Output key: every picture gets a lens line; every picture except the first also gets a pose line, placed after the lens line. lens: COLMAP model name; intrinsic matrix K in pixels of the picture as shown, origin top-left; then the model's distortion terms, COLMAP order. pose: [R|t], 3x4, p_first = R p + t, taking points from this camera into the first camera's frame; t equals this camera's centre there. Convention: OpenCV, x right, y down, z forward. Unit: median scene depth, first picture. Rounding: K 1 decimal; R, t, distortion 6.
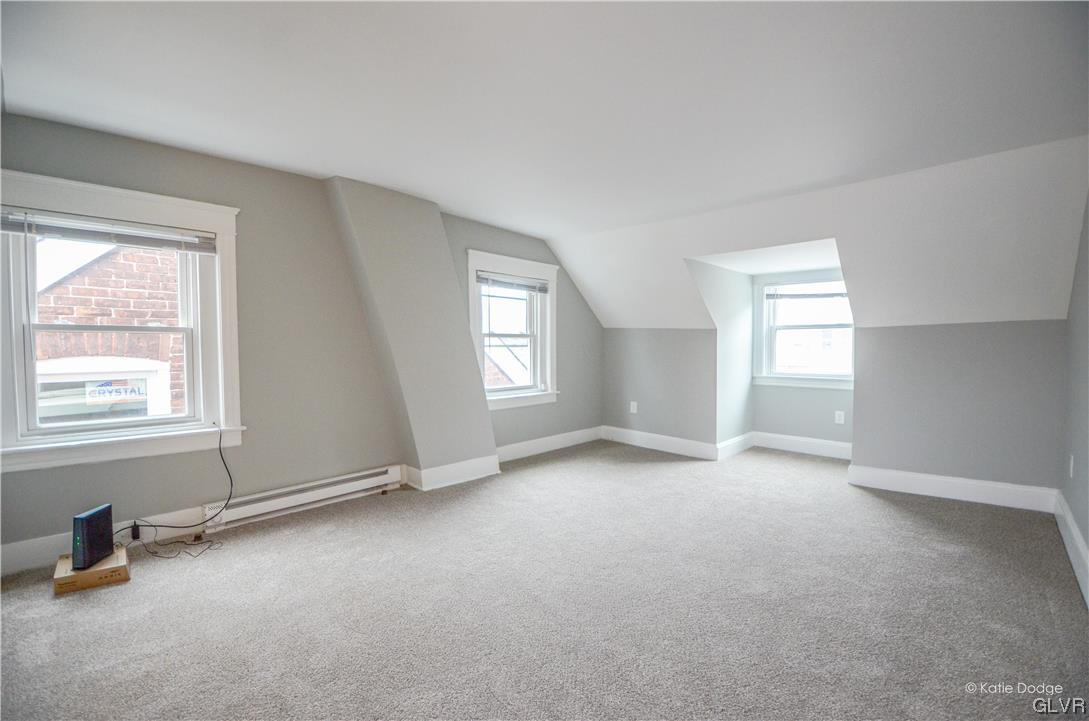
lens RADIAL K [[481.5, 0, 545.0], [0, 481.5, 359.3], [0, 0, 1]] dist [-0.012004, -0.003110]
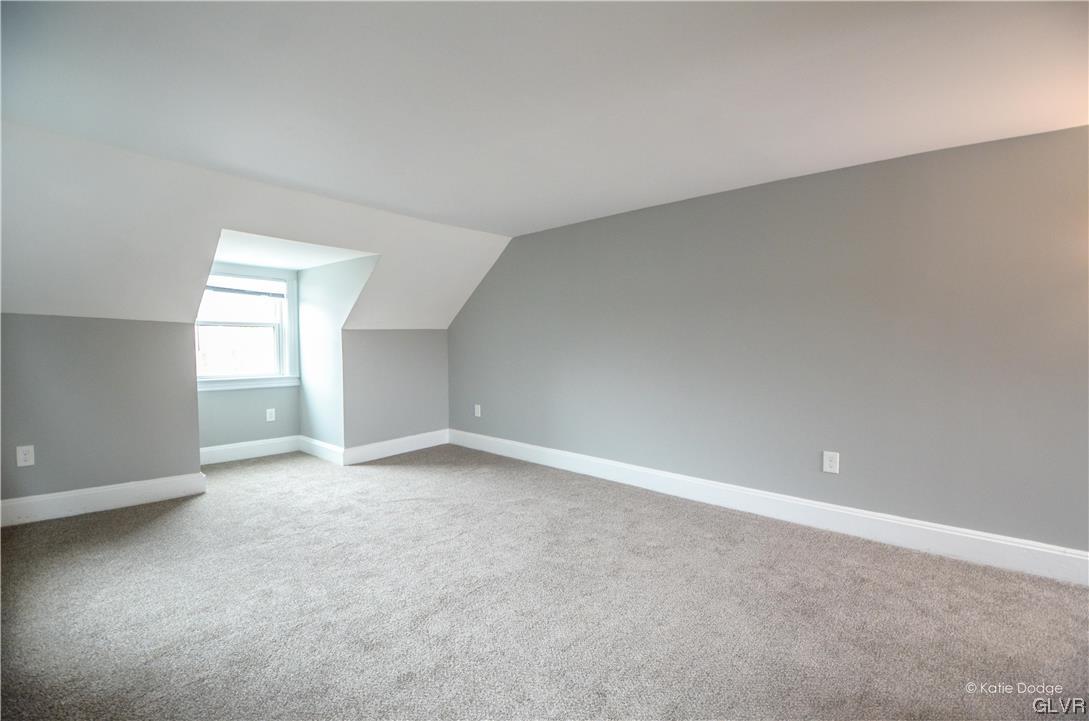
lens RADIAL K [[481.5, 0, 545.1], [0, 481.5, 362.2], [0, 0, 1]] dist [-0.012004, -0.003110]
pose [[-0.046897, -0.042302, 0.998004, -0.542133], [0.023064, 0.998791, 0.043419, -0.027327], [-0.998633, 0.025054, -0.045865, 0.588523]]
